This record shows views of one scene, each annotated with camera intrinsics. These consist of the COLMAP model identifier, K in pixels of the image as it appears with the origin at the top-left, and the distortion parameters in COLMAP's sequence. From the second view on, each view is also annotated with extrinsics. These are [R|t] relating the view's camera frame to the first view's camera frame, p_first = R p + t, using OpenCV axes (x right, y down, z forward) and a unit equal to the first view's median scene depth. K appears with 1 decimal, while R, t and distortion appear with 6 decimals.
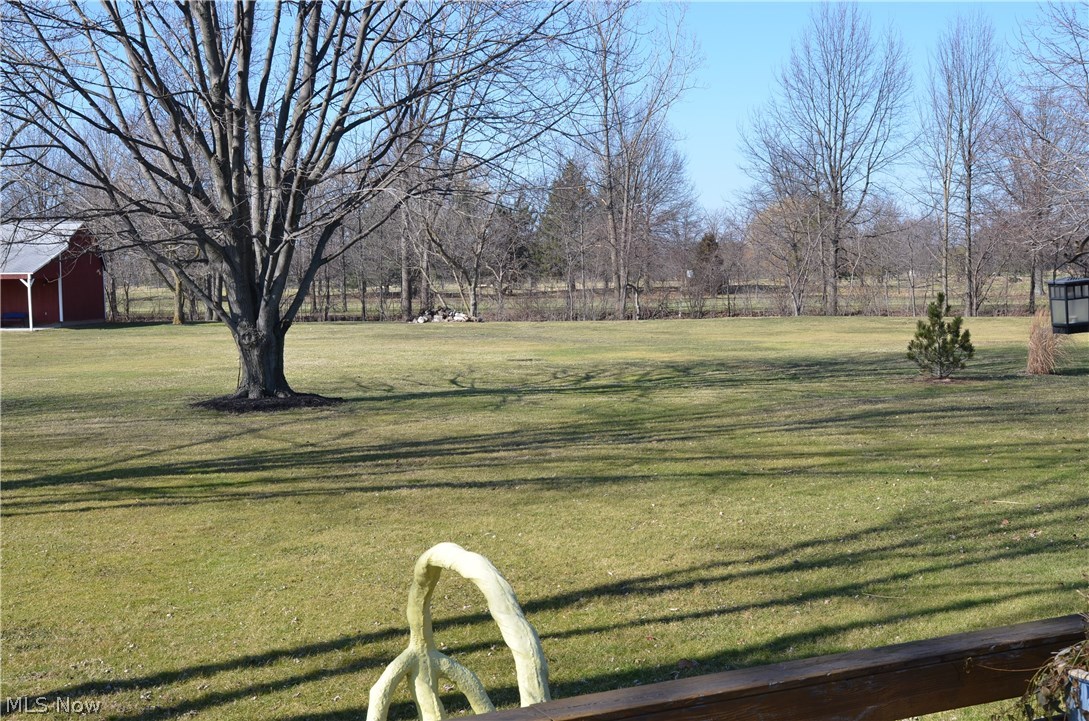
lens RADIAL K [[1341.3, 0, 544.7], [0, 1341.3, 360.6], [0, 0, 1]] dist [-0.011929, 0.000000]
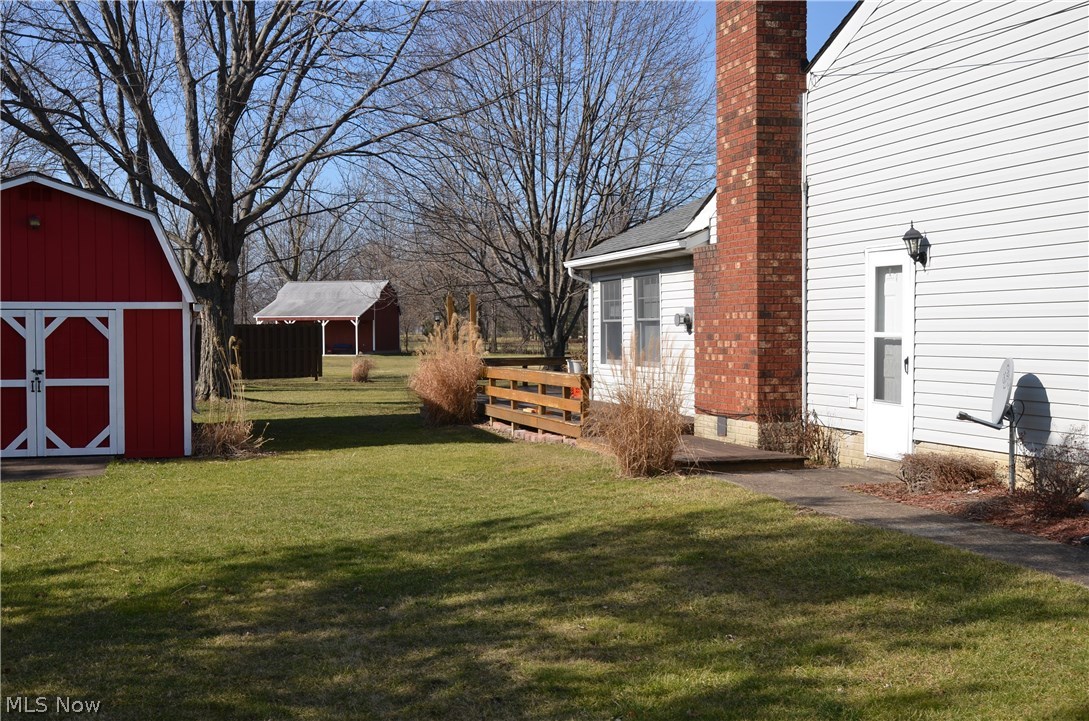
lens RADIAL K [[1341.3, 0, 544.3], [0, 1341.3, 359.1], [0, 0, 1]] dist [-0.011929, 0.000000]
pose [[0.988262, 0.013805, -0.152145, 0.087099], [-0.019989, 0.999032, -0.039191, 0.088041], [0.151456, 0.041772, 0.987581, -1.042206]]
